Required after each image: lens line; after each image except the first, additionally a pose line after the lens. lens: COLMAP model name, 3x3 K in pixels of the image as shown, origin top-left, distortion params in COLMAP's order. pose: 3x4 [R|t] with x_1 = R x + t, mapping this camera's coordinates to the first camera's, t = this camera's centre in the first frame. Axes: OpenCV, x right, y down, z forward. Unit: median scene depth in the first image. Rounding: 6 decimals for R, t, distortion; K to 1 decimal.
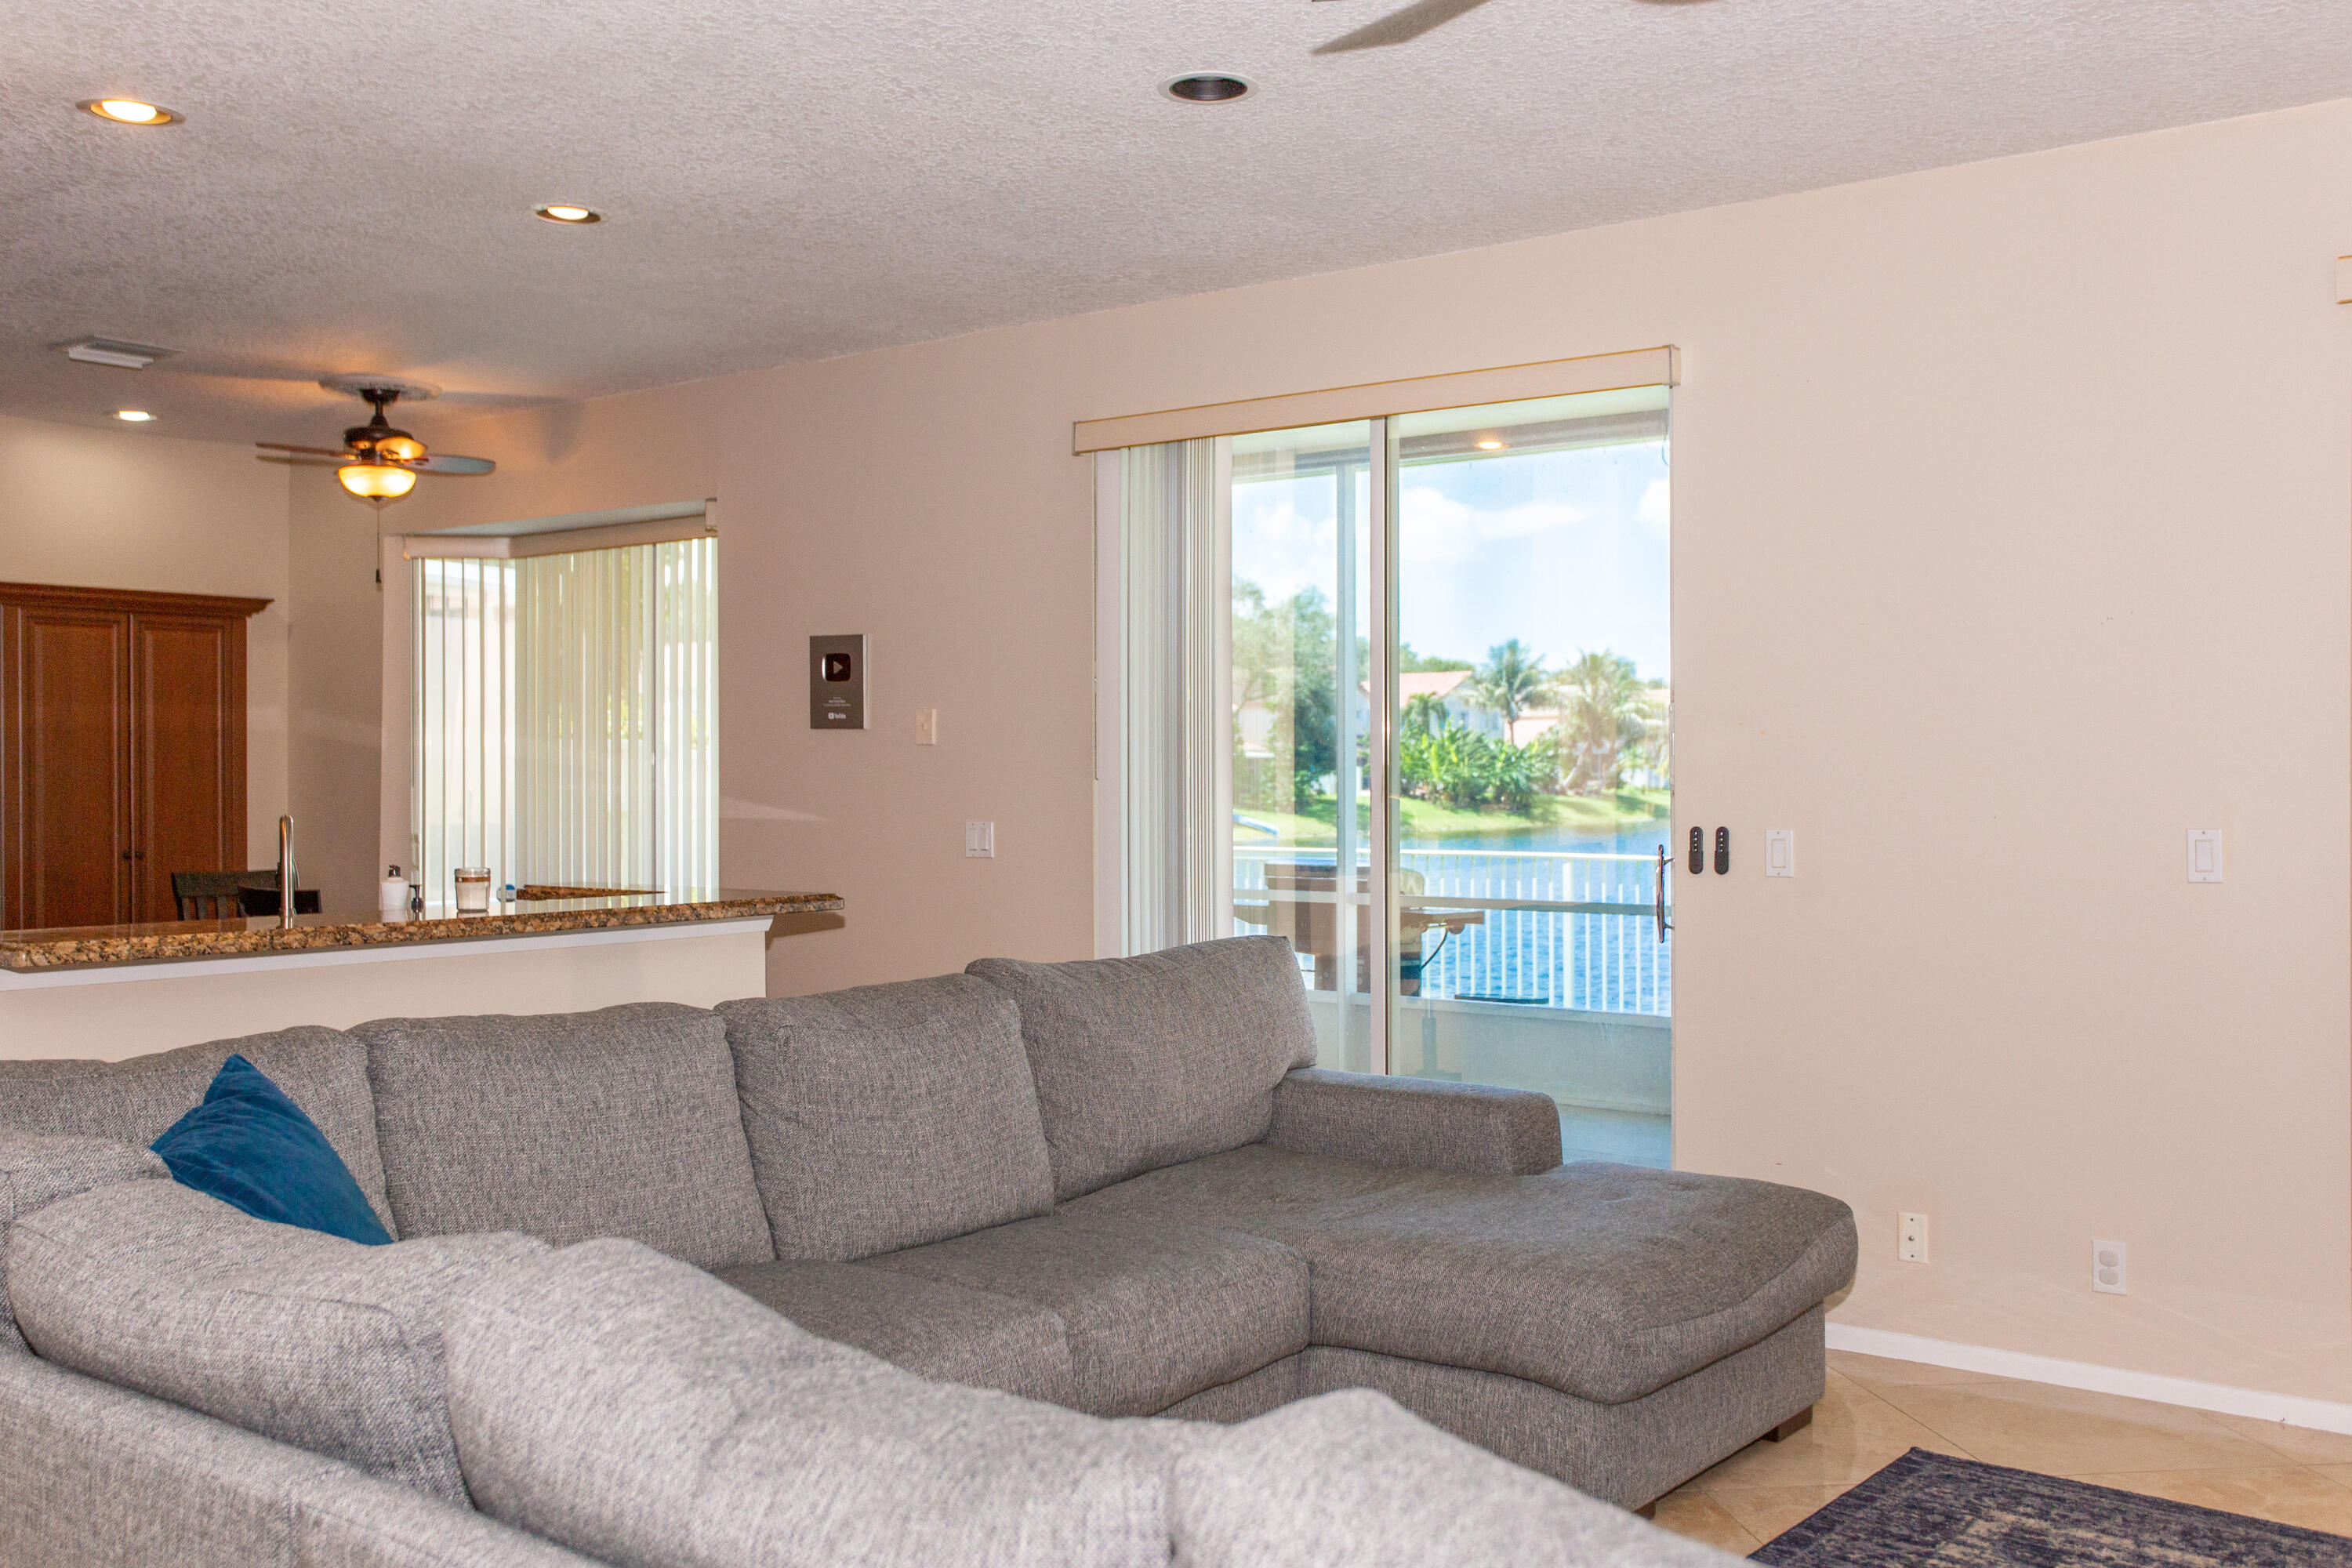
lens RADIAL K [[2150.6, 0, 1184.3], [0, 2150.6, 779.8], [0, 0, 1]] dist [-0.002020, 0.000000]
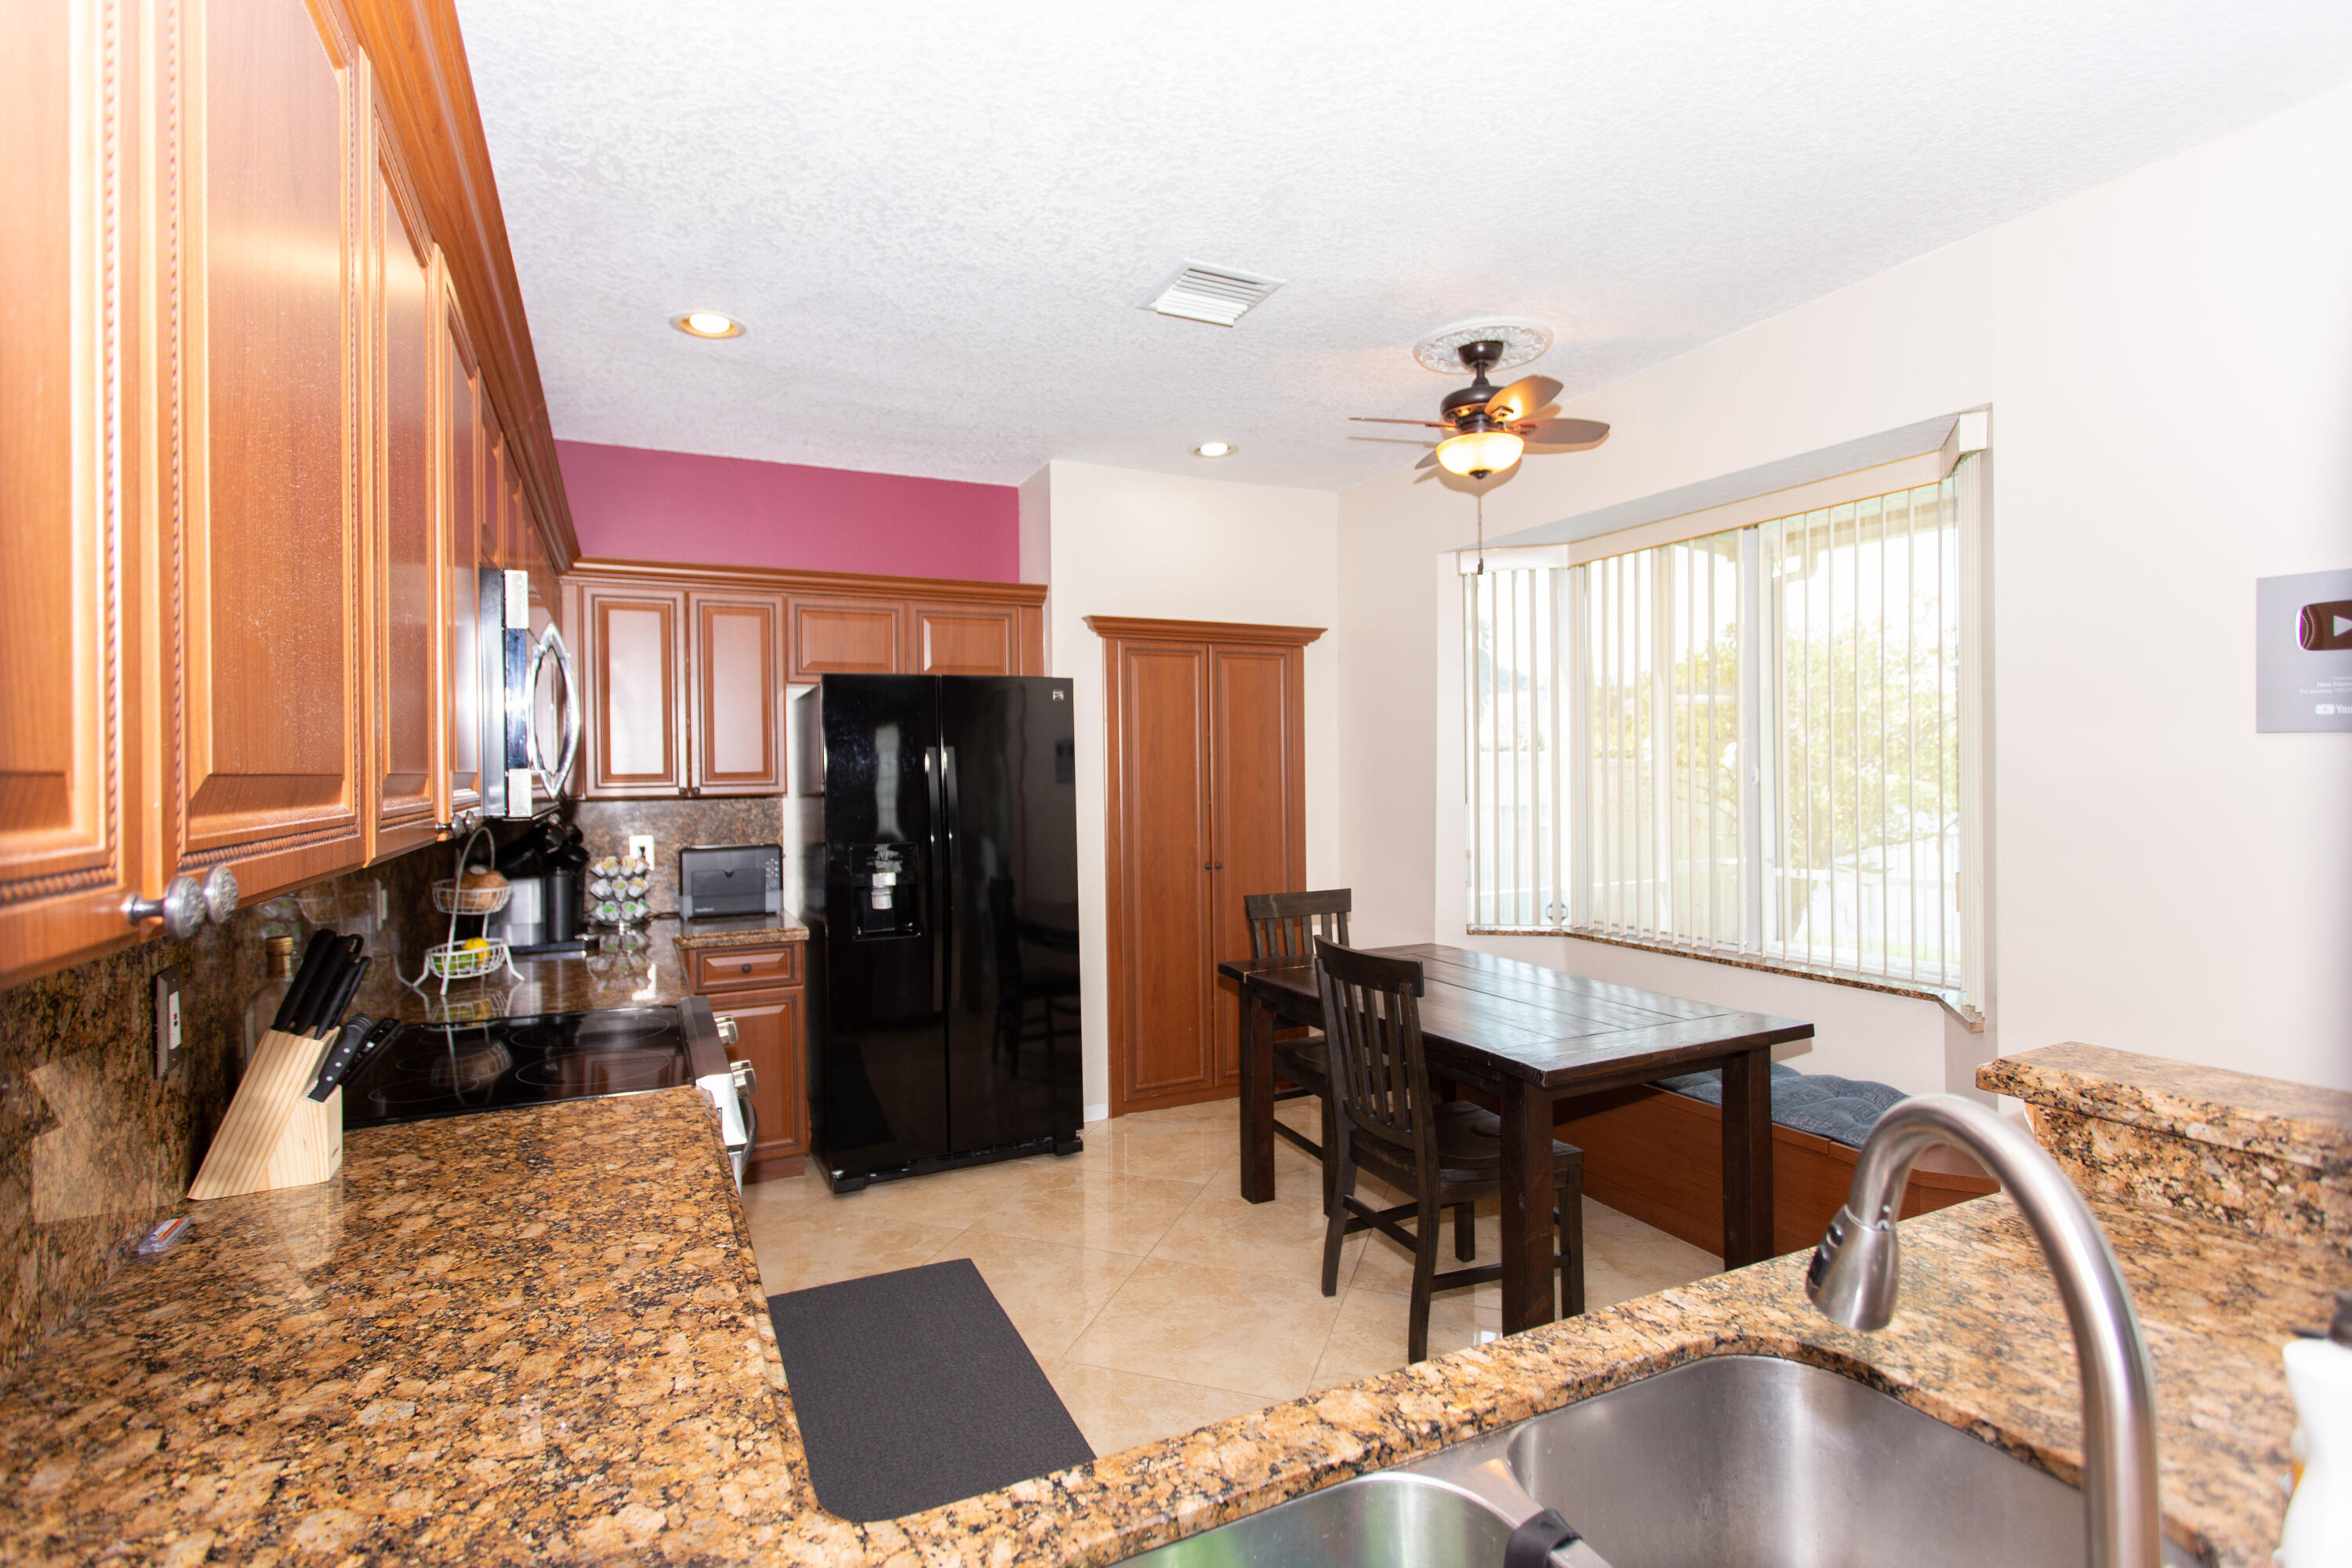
lens RADIAL K [[1119.4, 0, 1172.6], [0, 1119.4, 773.7], [0, 0, 1]] dist [0.008293, -0.001552]
pose [[0.891306, -0.002100, -0.453398, -0.284236], [0.002334, 0.999997, -0.000044, -0.012598], [0.453397, -0.001019, 0.891308, 0.552270]]
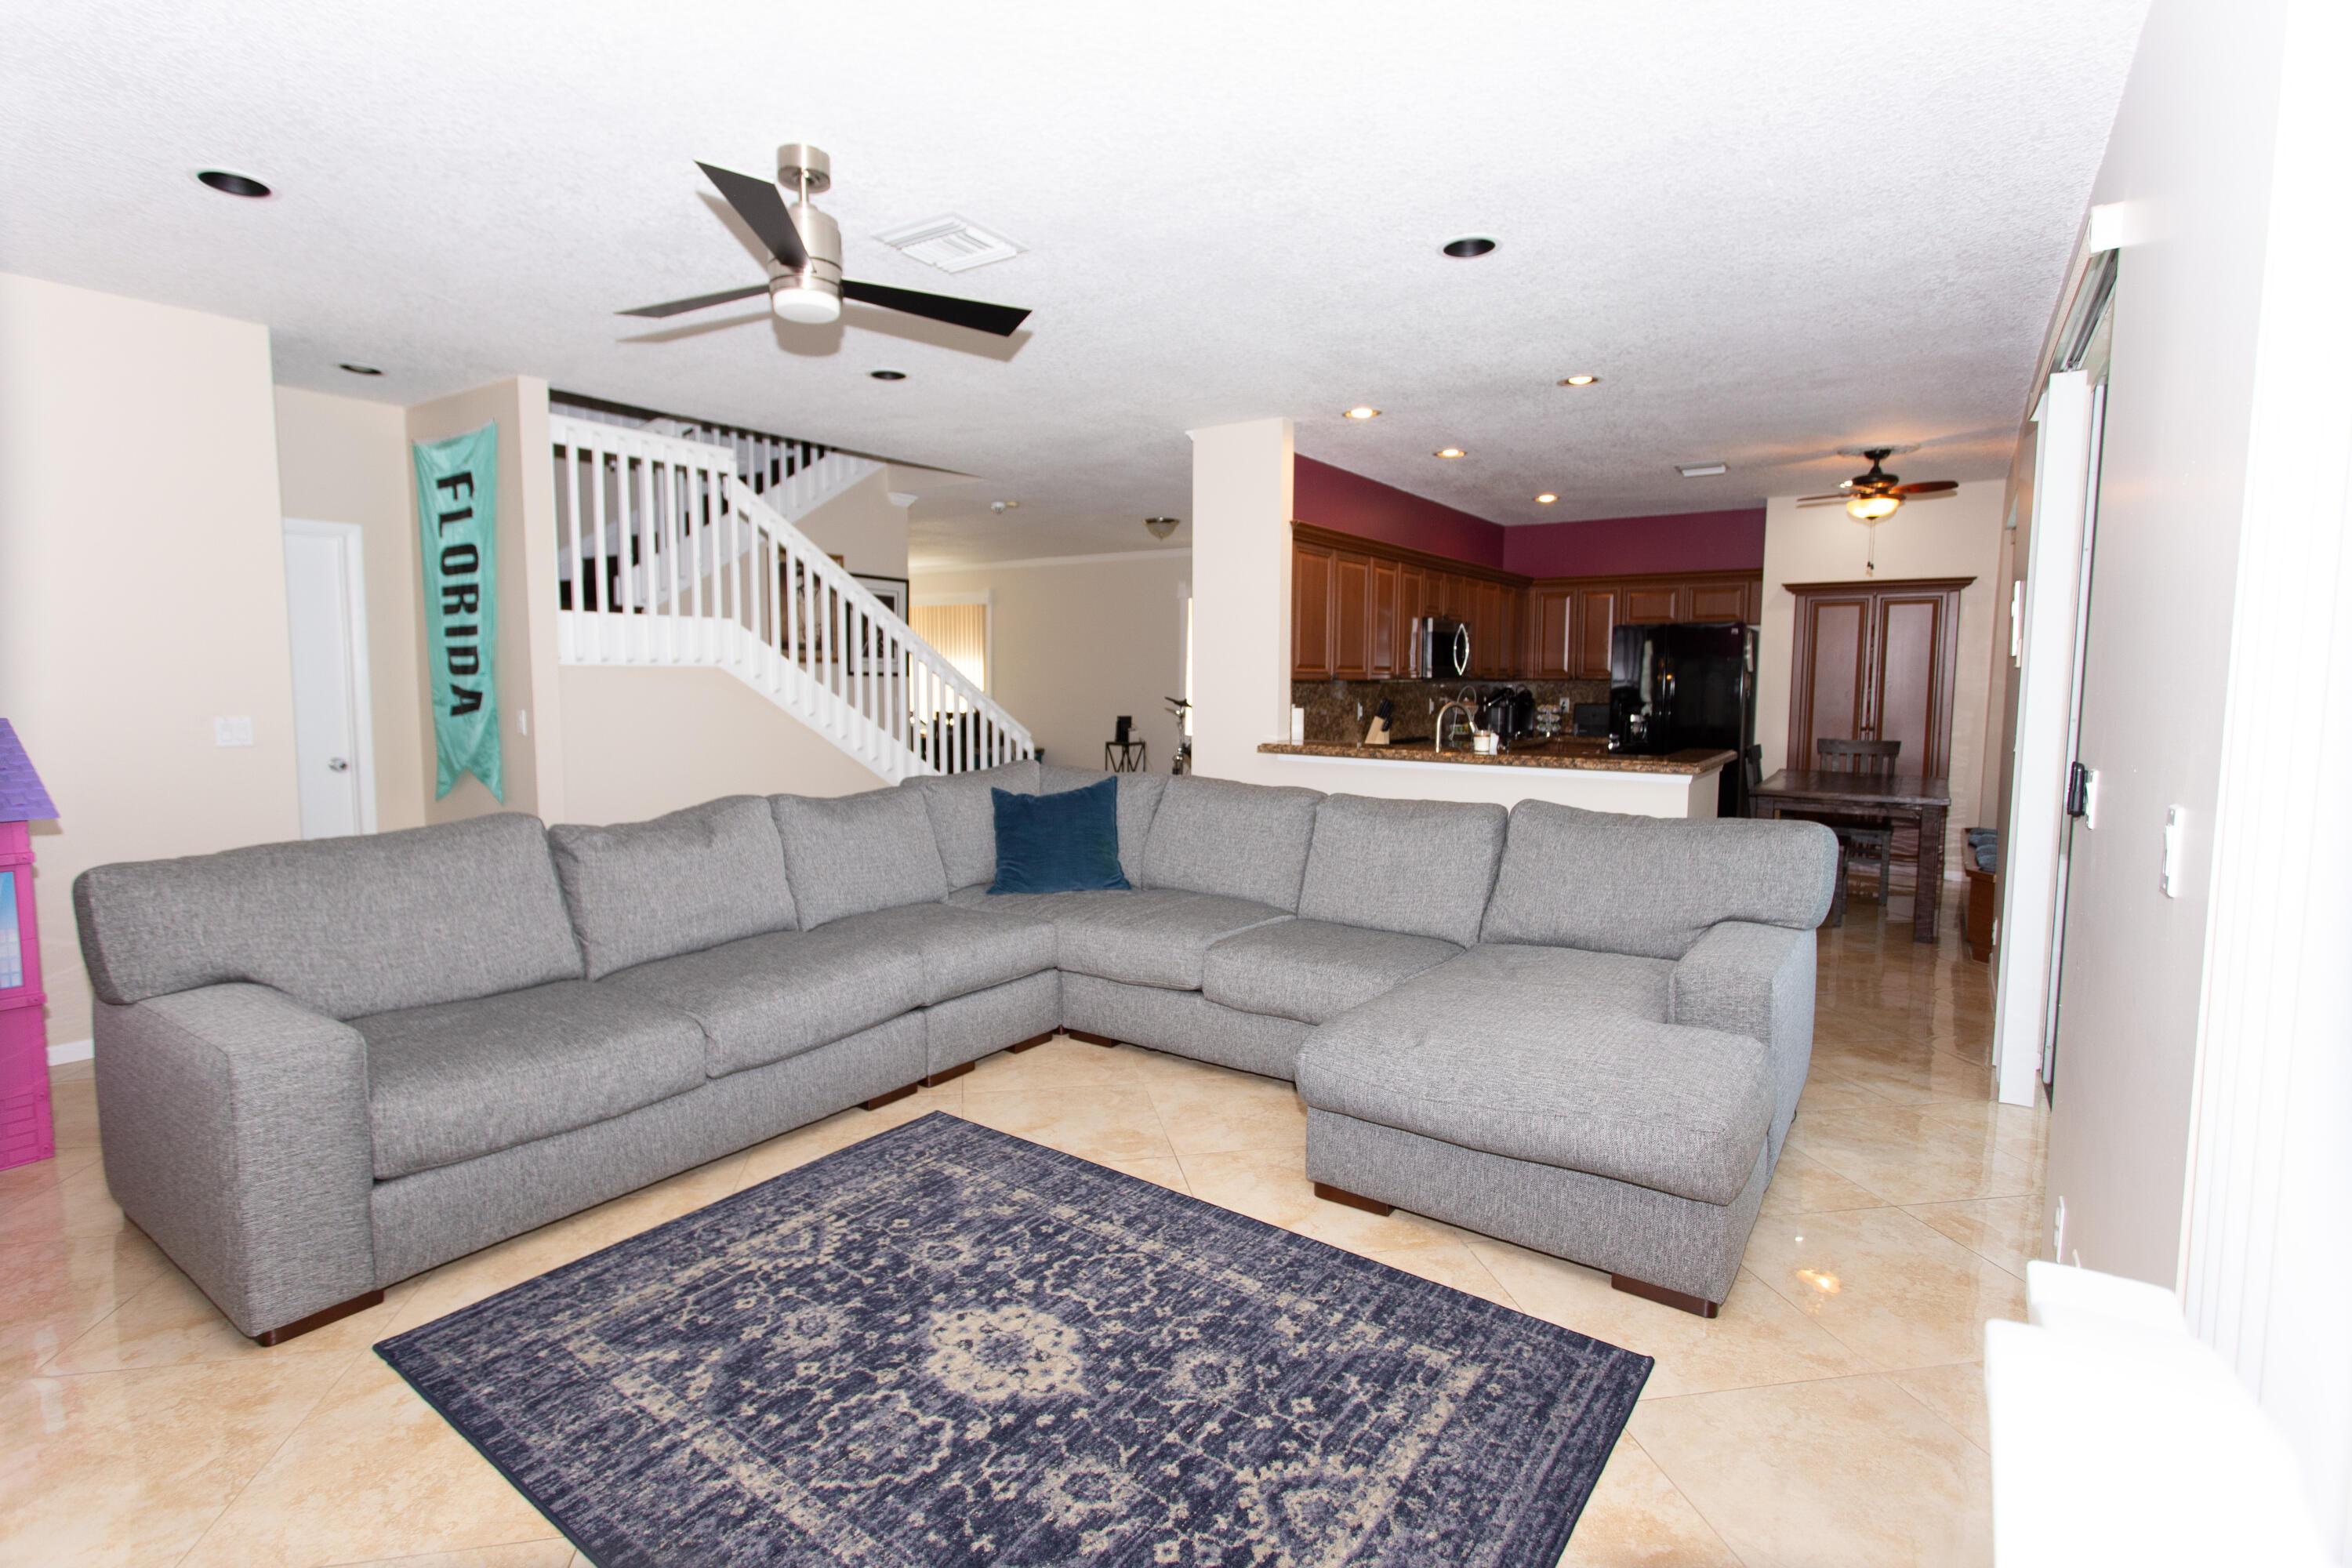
lens RADIAL K [[1119.4, 0, 1172.0], [0, 1119.4, 771.0], [0, 0, 1]] dist [0.008293, -0.001552]
pose [[0.056841, 0.094183, -0.993931, 0.475059], [-0.011792, 0.995534, 0.093661, -0.011792], [0.998314, 0.006397, 0.057698, 0.415341]]
